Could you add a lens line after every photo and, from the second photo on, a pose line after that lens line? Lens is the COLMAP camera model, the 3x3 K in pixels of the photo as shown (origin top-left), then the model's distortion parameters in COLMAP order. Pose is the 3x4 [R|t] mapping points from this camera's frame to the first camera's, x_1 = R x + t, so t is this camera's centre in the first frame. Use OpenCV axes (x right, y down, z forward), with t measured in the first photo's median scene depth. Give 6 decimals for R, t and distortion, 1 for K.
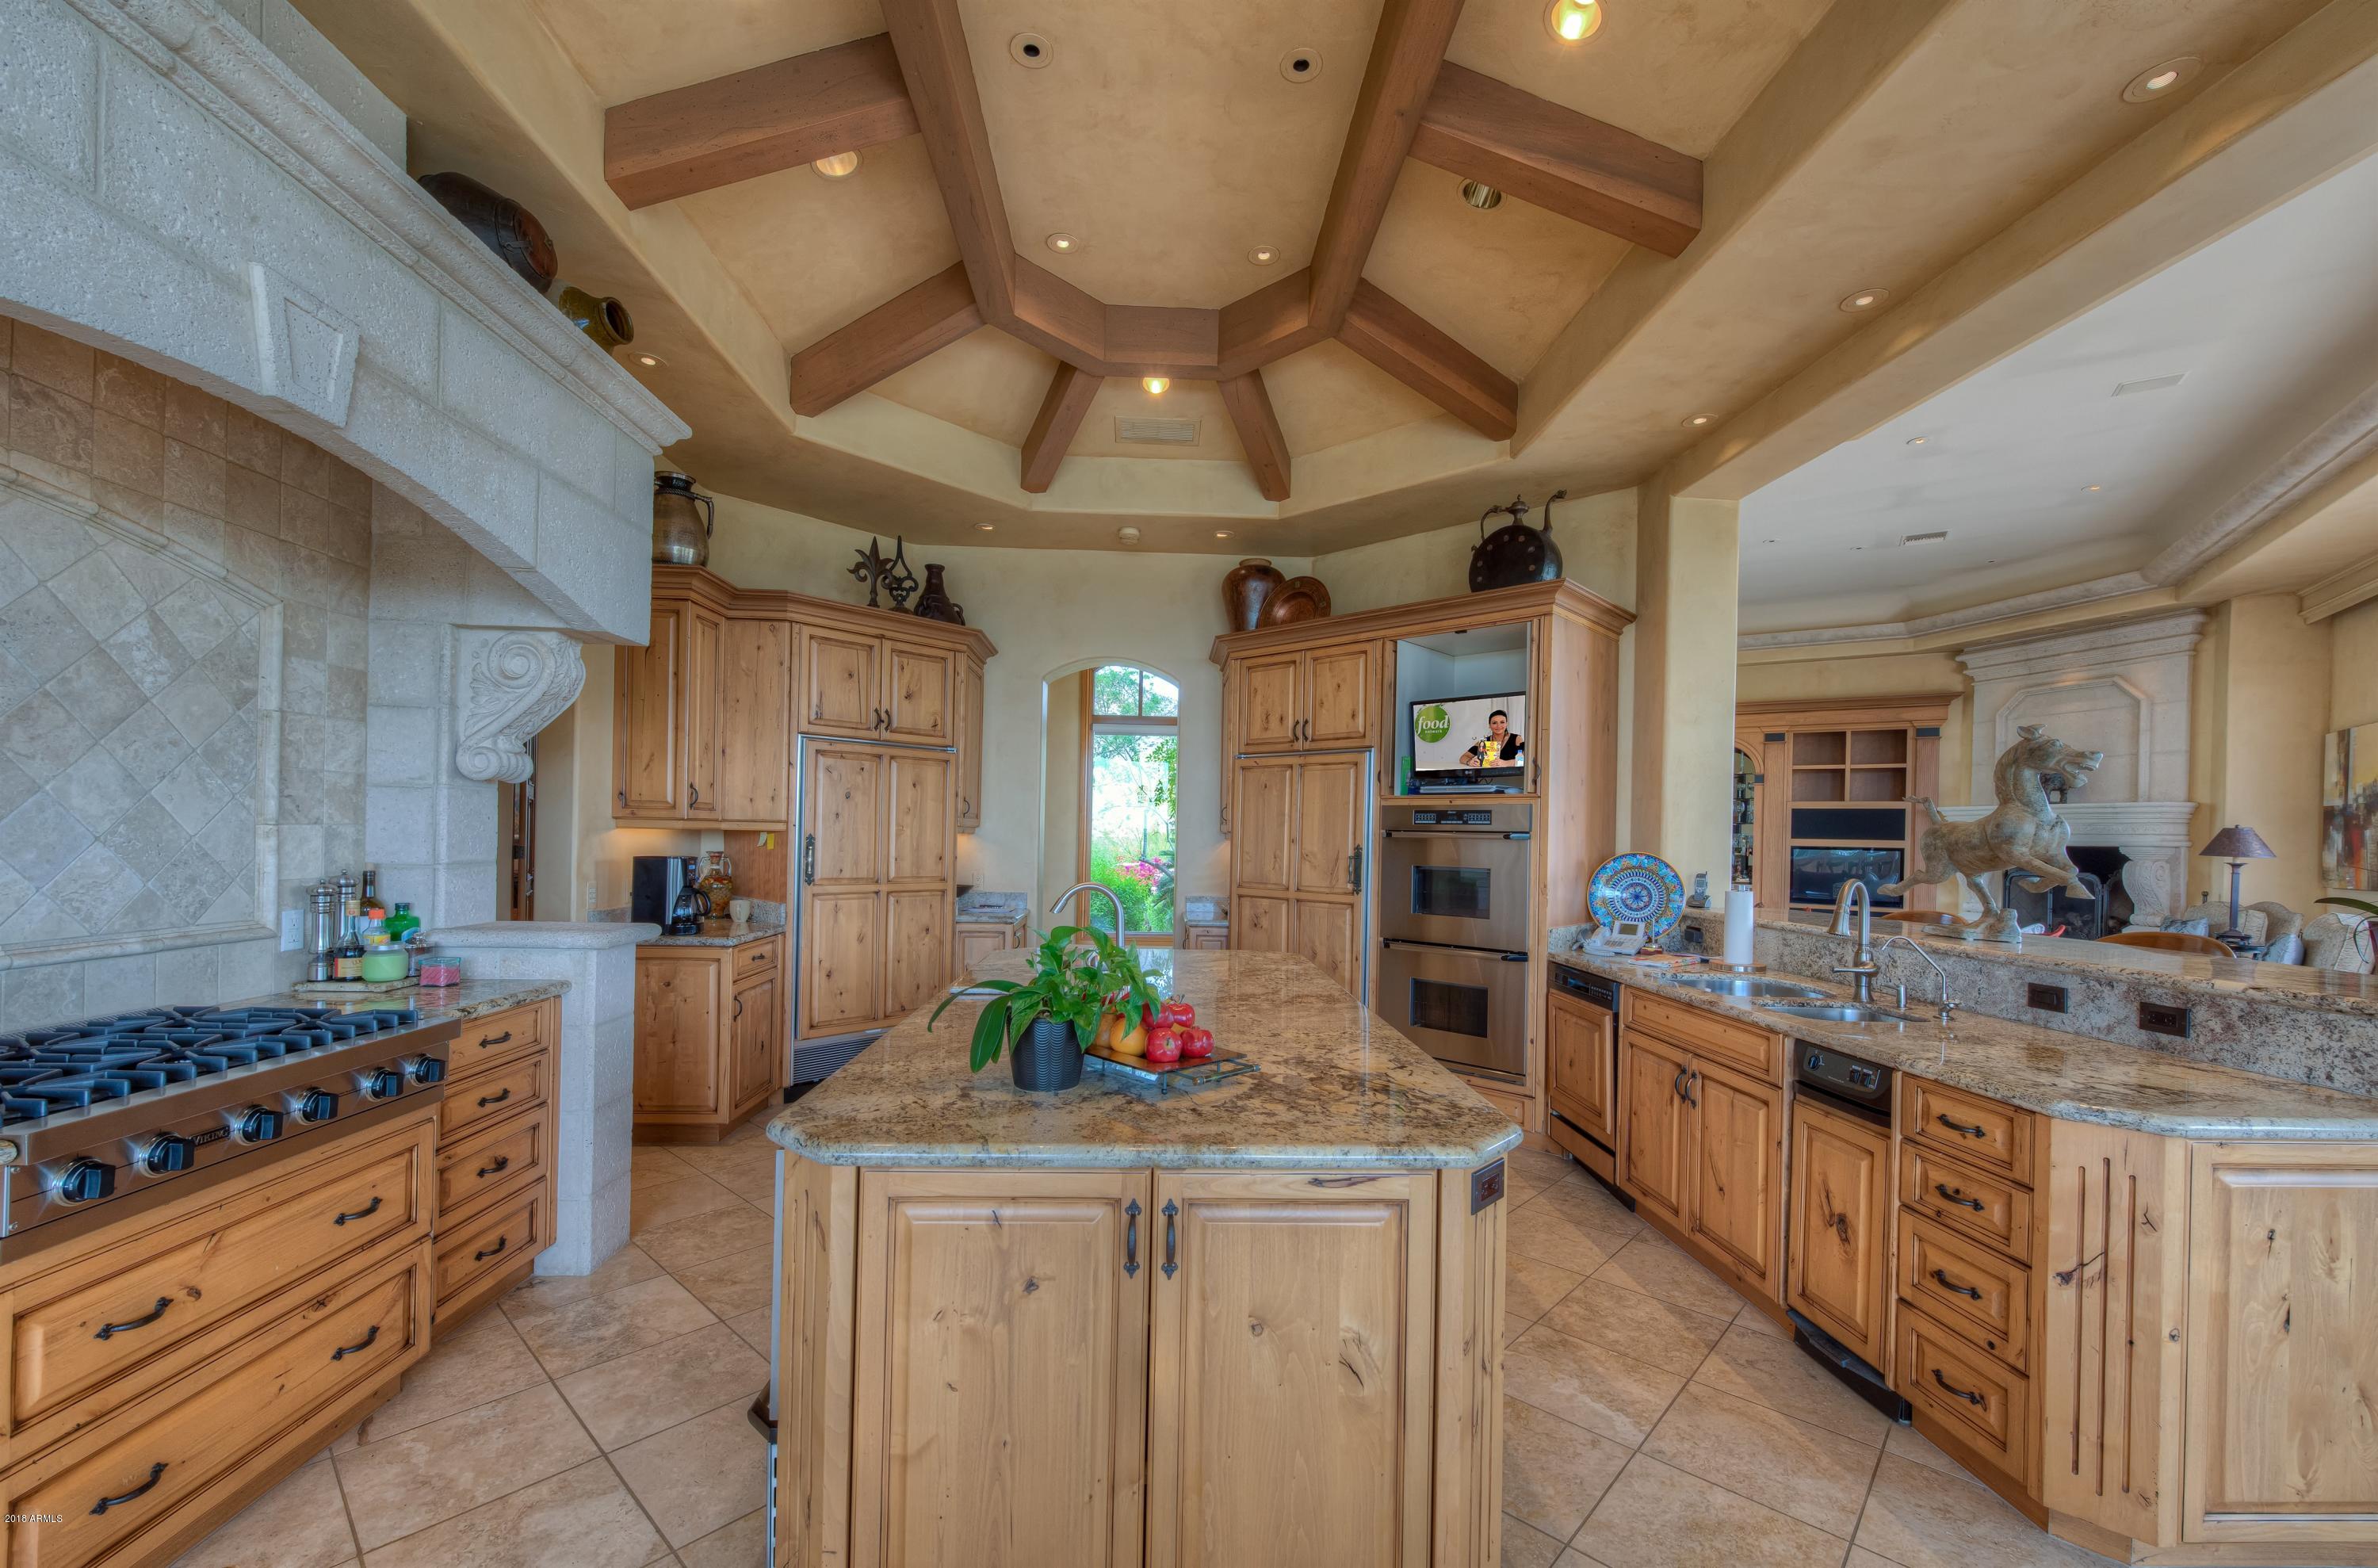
lens RADIAL K [[964.5, 0, 1180.5], [0, 964.5, 835.7], [0, 0, 1]] dist [0.003882, -0.000002]
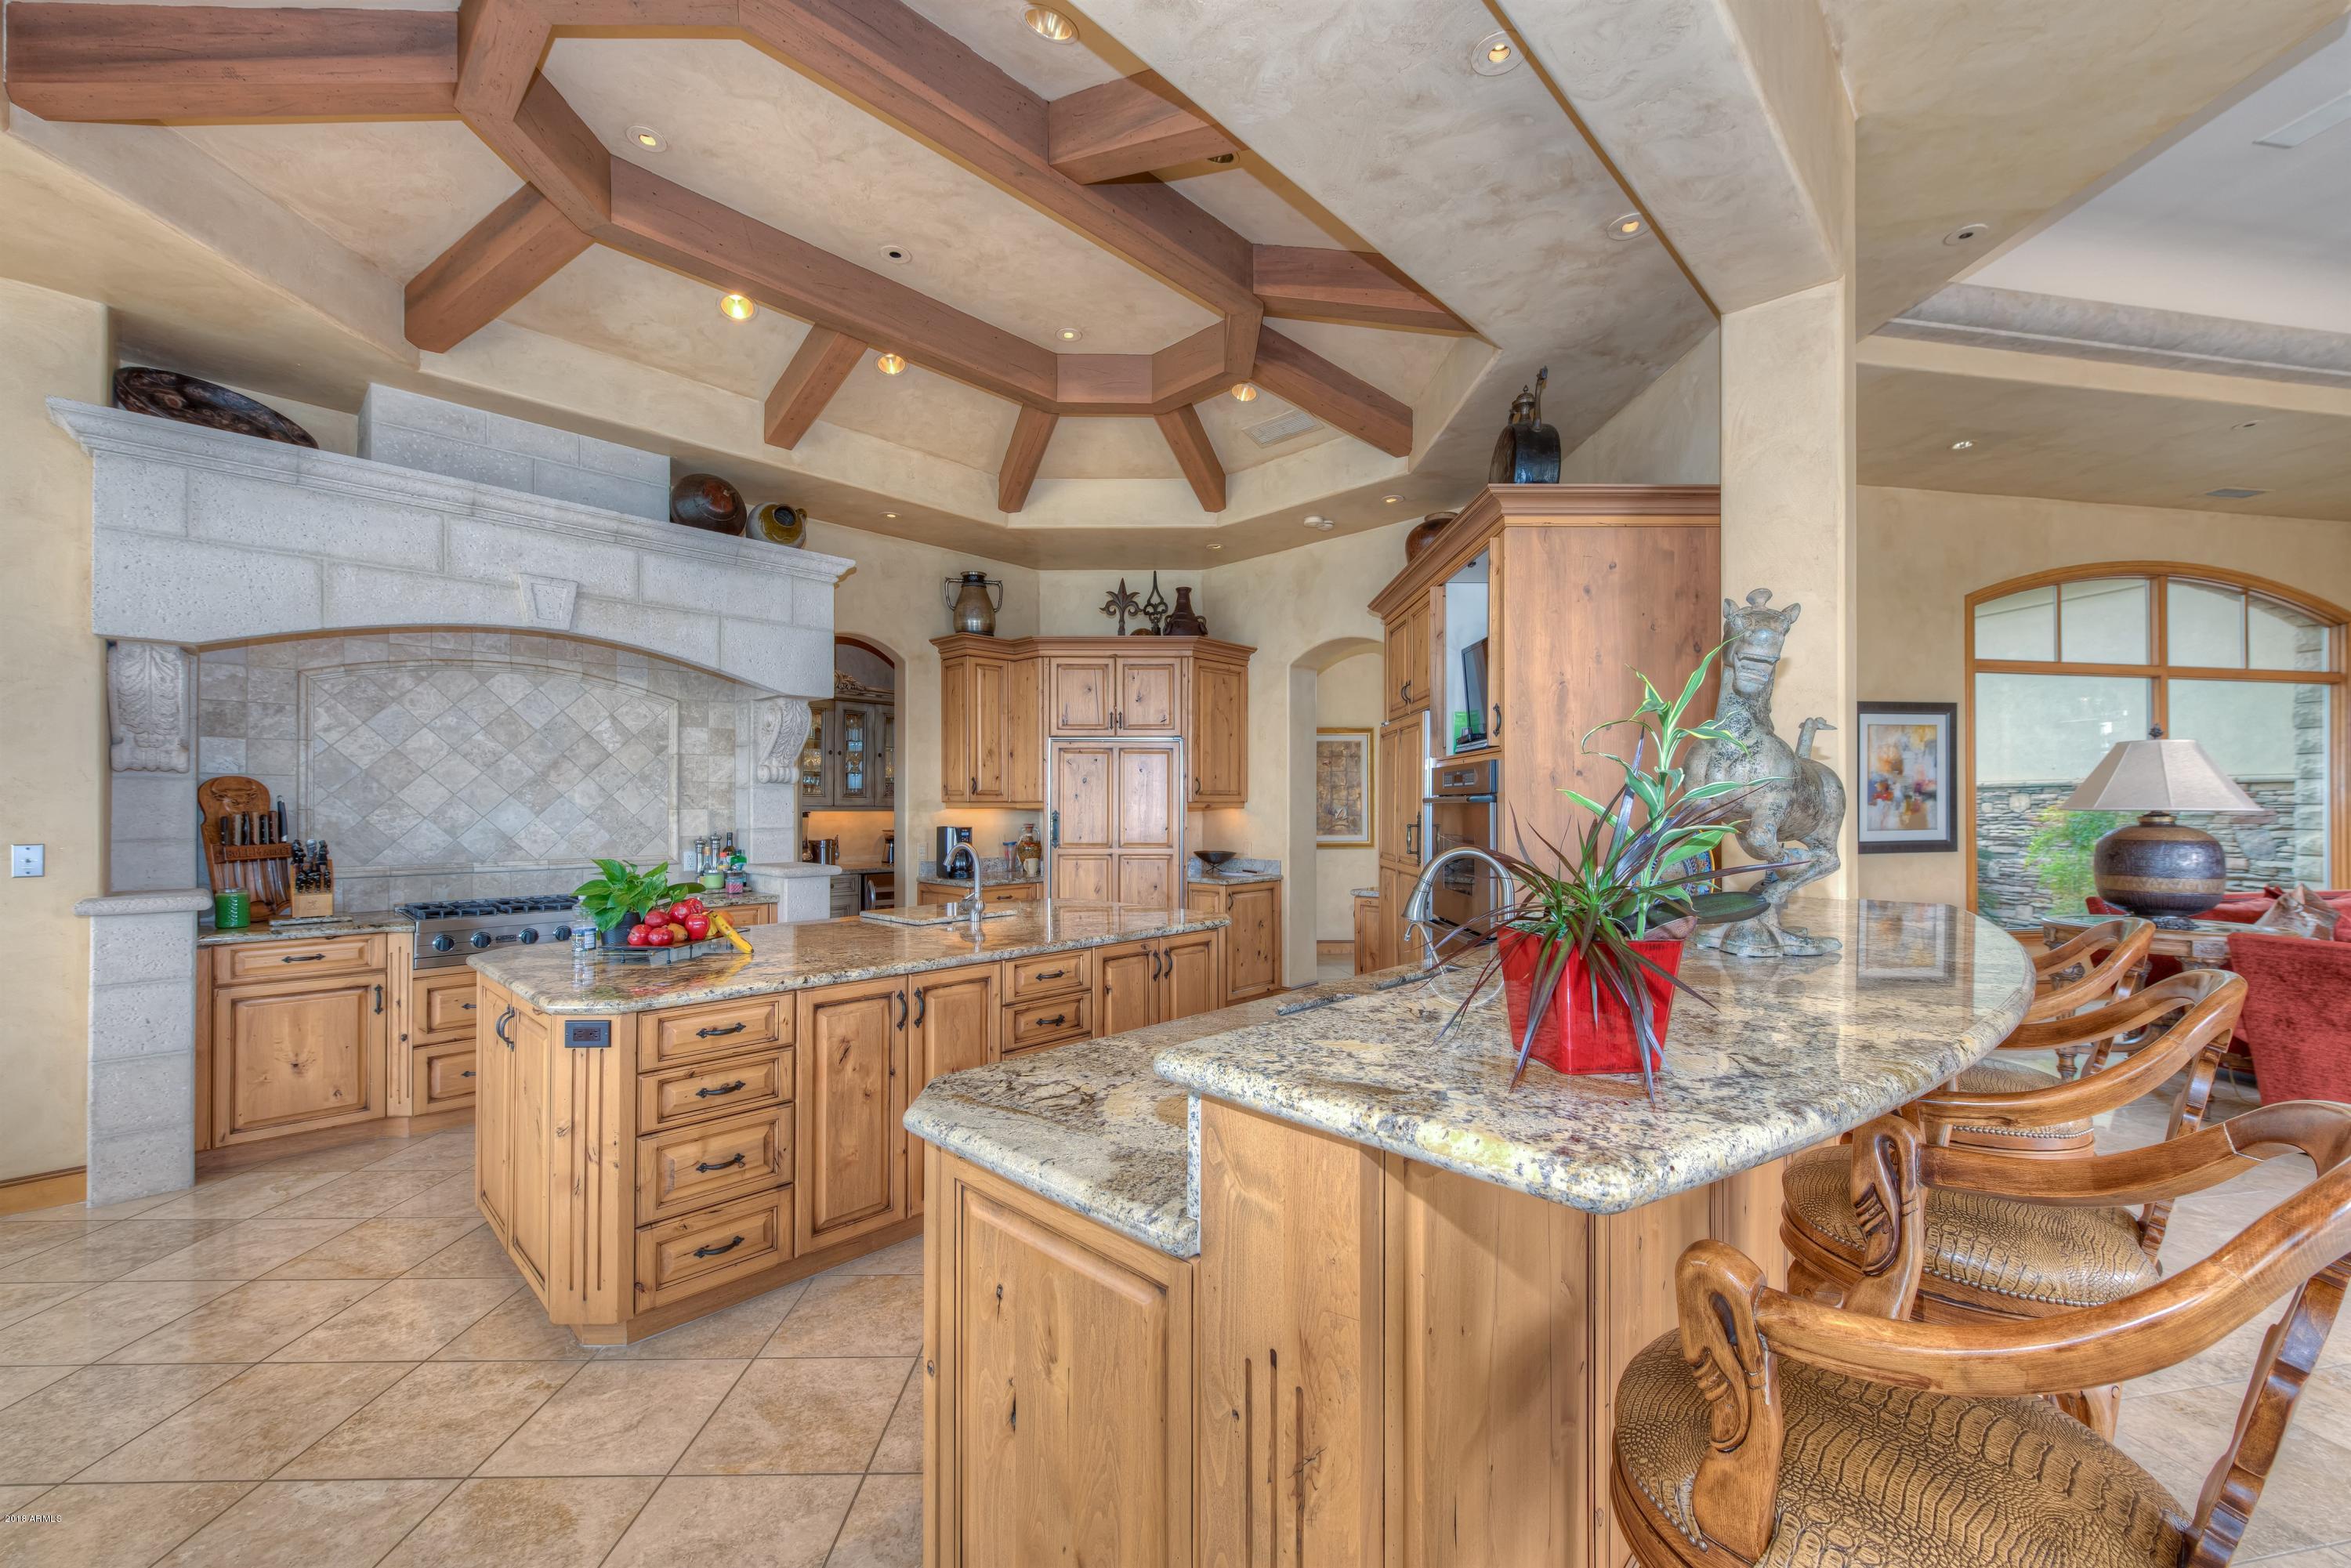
lens RADIAL K [[923.6, 0, 1178.2], [0, 923.6, 799.9], [0, 0, 1]] dist [0.003458, -0.000270]
pose [[0.688069, -0.026235, -0.725171, 0.437443], [0.013786, 0.999638, -0.023085, 0.010266], [0.725514, 0.005887, 0.688182, 0.148076]]
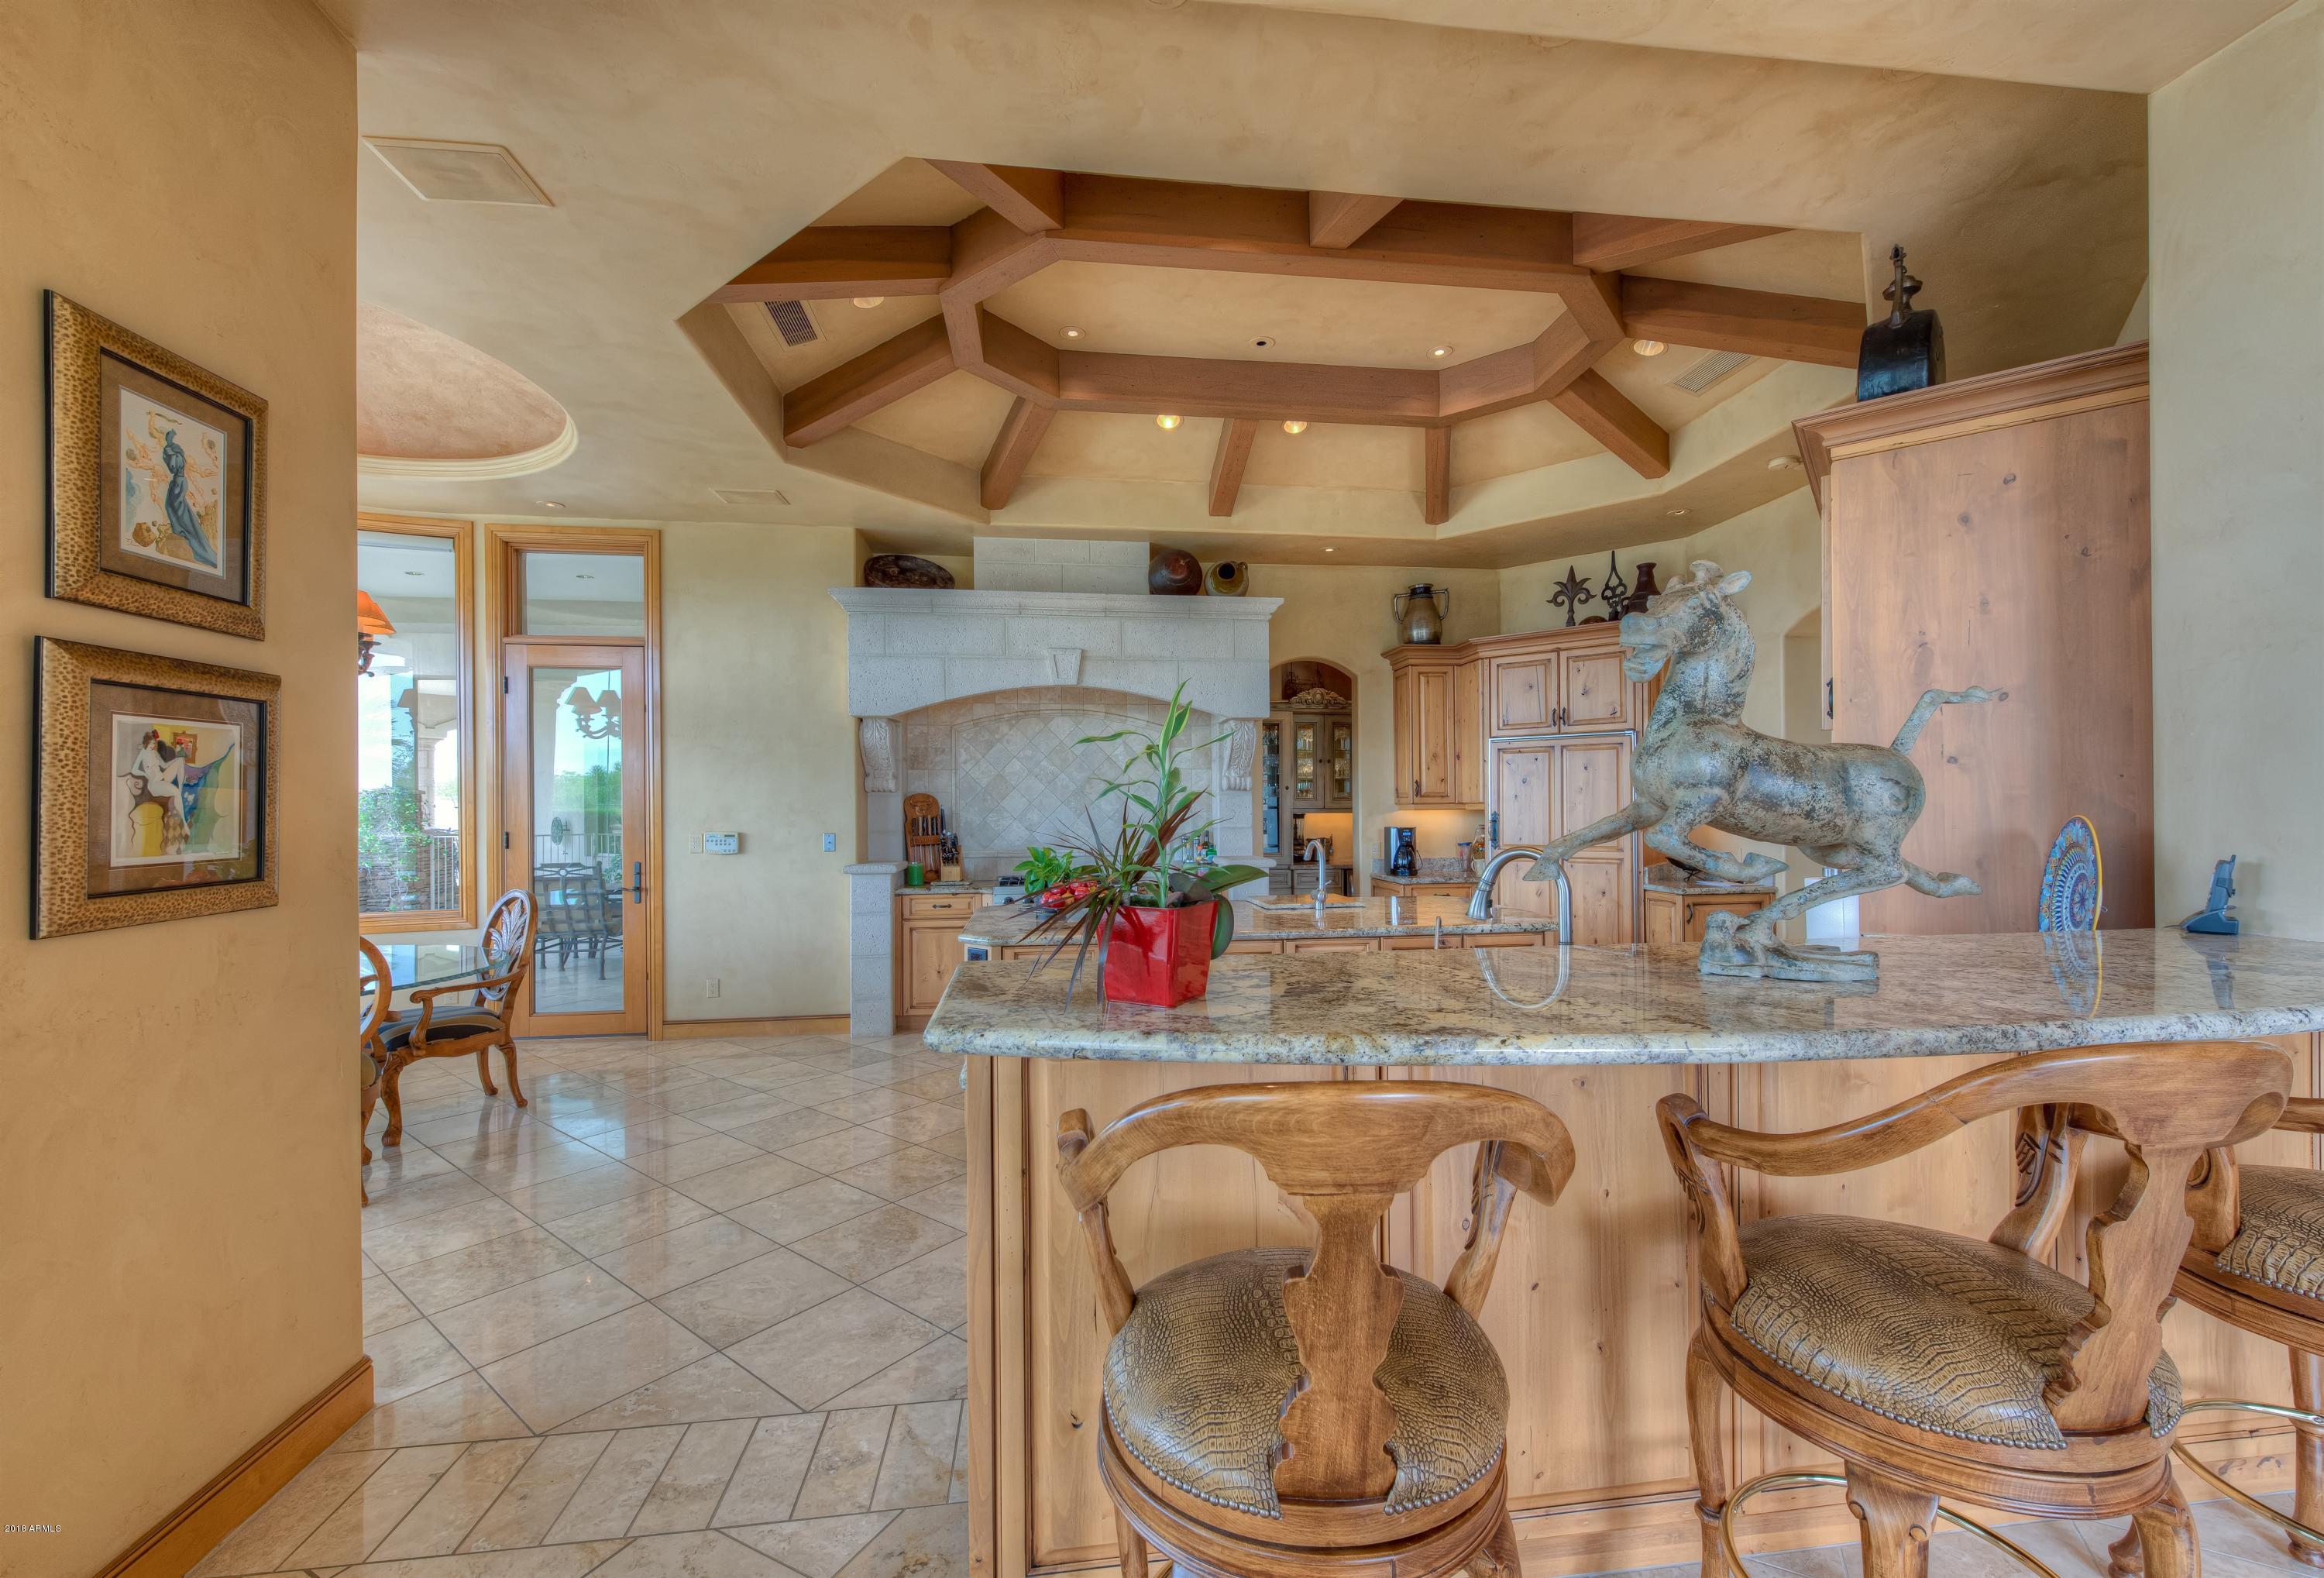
lens RADIAL K [[934.6, 0, 1166.4], [0, 934.6, 804.5], [0, 0, 1]] dist [0.014675, -0.000151]
pose [[0.080342, -0.028000, -0.996374, 0.574087], [0.008750, 0.999587, -0.027385, 0.013275], [0.996729, -0.006518, 0.080554, 0.279103]]
